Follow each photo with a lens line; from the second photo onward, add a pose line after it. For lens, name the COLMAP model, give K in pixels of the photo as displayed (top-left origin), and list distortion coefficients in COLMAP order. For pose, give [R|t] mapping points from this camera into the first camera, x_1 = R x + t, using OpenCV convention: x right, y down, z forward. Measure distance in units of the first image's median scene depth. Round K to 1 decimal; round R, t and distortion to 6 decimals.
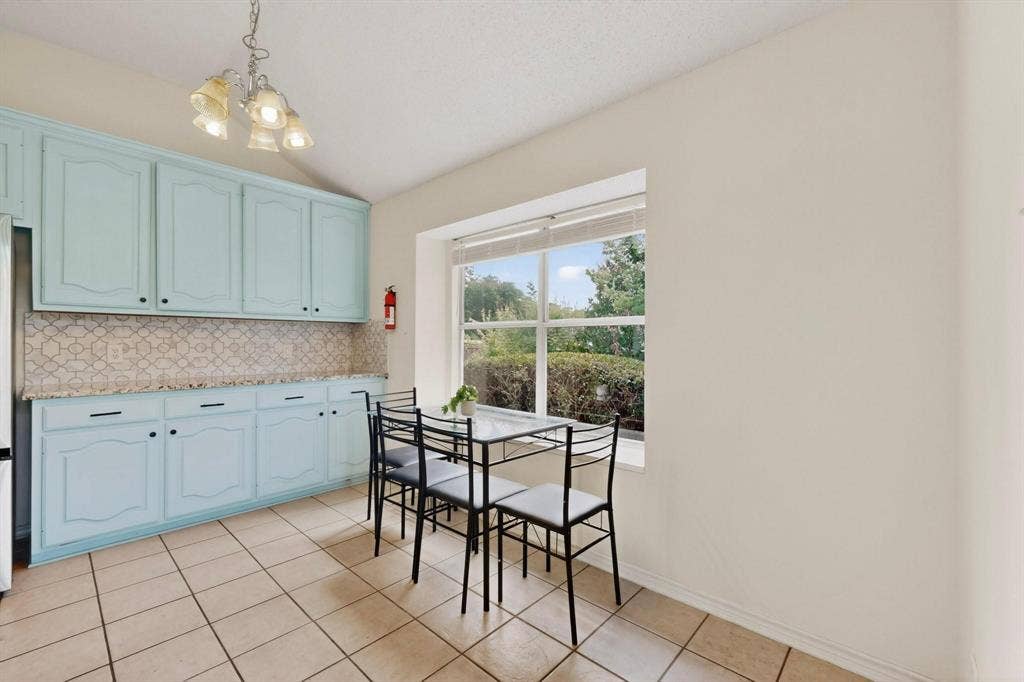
lens RADIAL K [[429.4, 0, 509.2], [0, 429.4, 342.2], [0, 0, 1]] dist [0.002797, -0.000153]
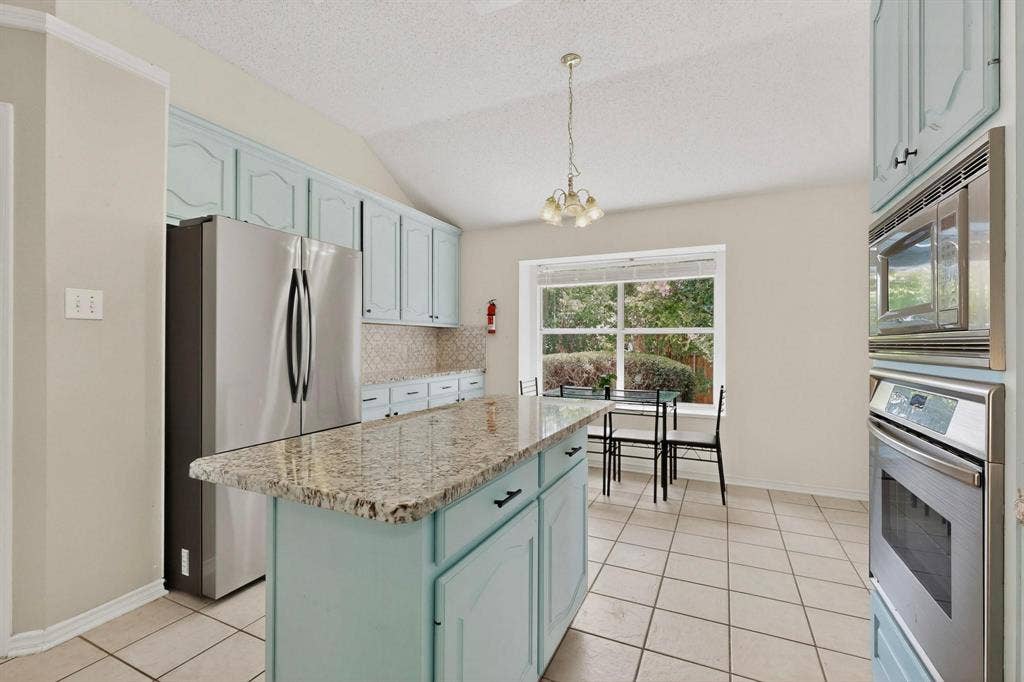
lens RADIAL K [[429.4, 0, 517.5], [0, 429.4, 341.4], [0, 0, 1]] dist [0.002797, -0.000153]
pose [[0.952557, -0.000761, 0.304359, -0.760342], [0.001852, 0.999993, -0.003295, -0.003085], [-0.304354, 0.003702, 0.952552, -0.306638]]
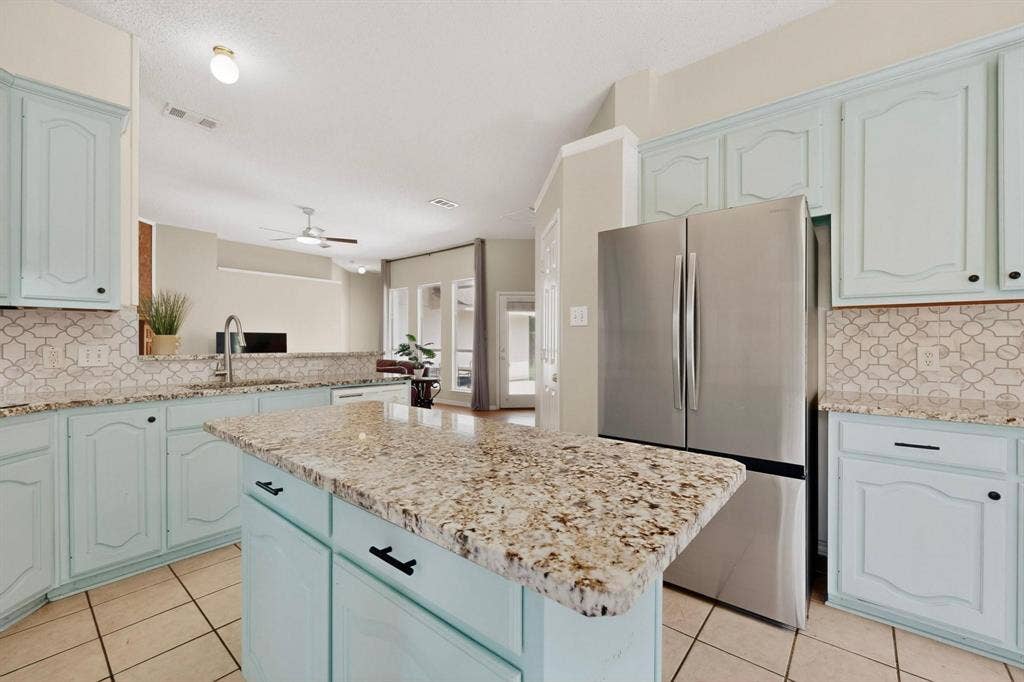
lens RADIAL K [[416.7, 0, 510.2], [0, 416.7, 343.0], [0, 0, 1]] dist [0.000023, 0.000162]
pose [[0.047684, 0.001759, -0.998861, -0.244660], [-0.000023, 0.999998, 0.001760, -0.001389], [0.998862, -0.000061, 0.047684, 0.258885]]
